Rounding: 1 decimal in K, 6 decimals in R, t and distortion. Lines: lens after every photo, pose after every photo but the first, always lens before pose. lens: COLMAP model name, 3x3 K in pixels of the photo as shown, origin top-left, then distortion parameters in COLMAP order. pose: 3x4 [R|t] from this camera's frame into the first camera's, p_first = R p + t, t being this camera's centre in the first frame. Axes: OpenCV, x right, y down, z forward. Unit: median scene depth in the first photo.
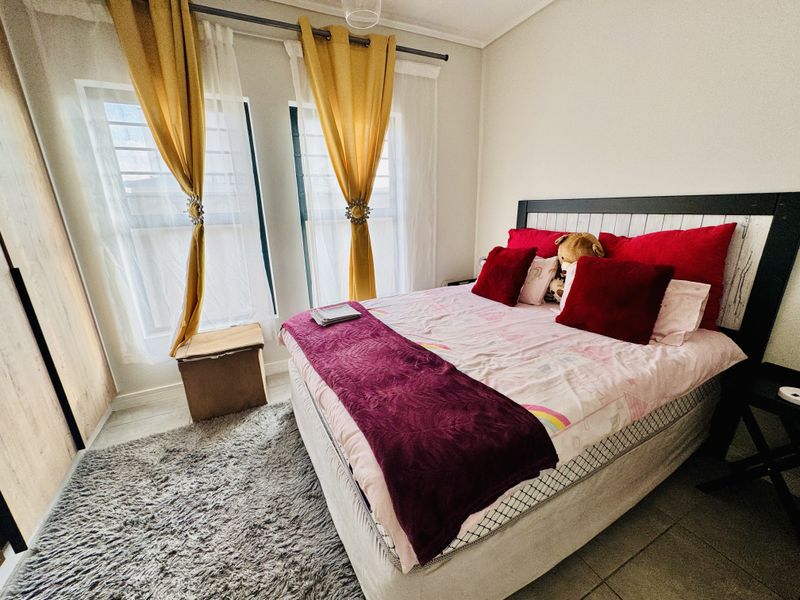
lens RADIAL K [[319.4, 0, 397.5], [0, 319.4, 299.4], [0, 0, 1]] dist [0.001366, 0.000330]
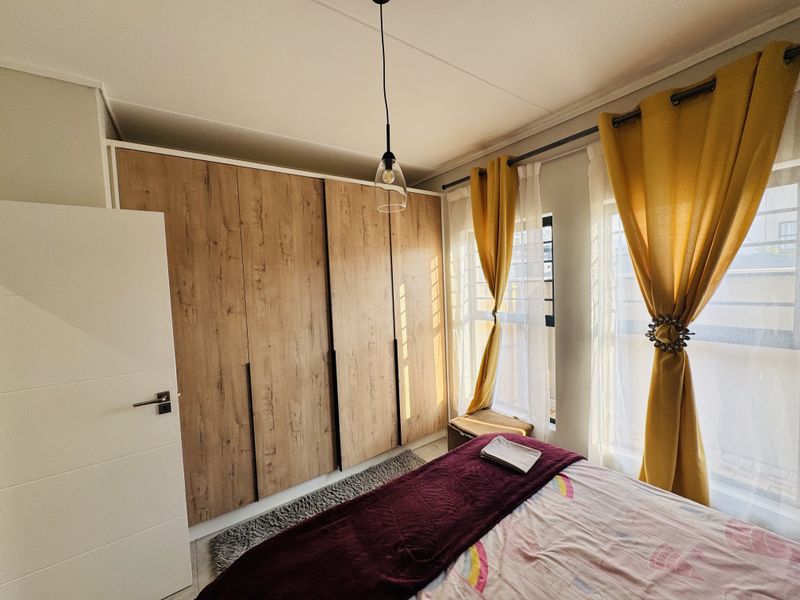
lens RADIAL K [[319.4, 0, 397.3], [0, 319.4, 299.2], [0, 0, 1]] dist [0.001366, 0.000330]
pose [[0.164491, 0.074626, -0.983552, 0.503698], [-0.243289, 0.969397, 0.032864, -0.275204], [0.955904, 0.233882, 0.177613, 0.412585]]
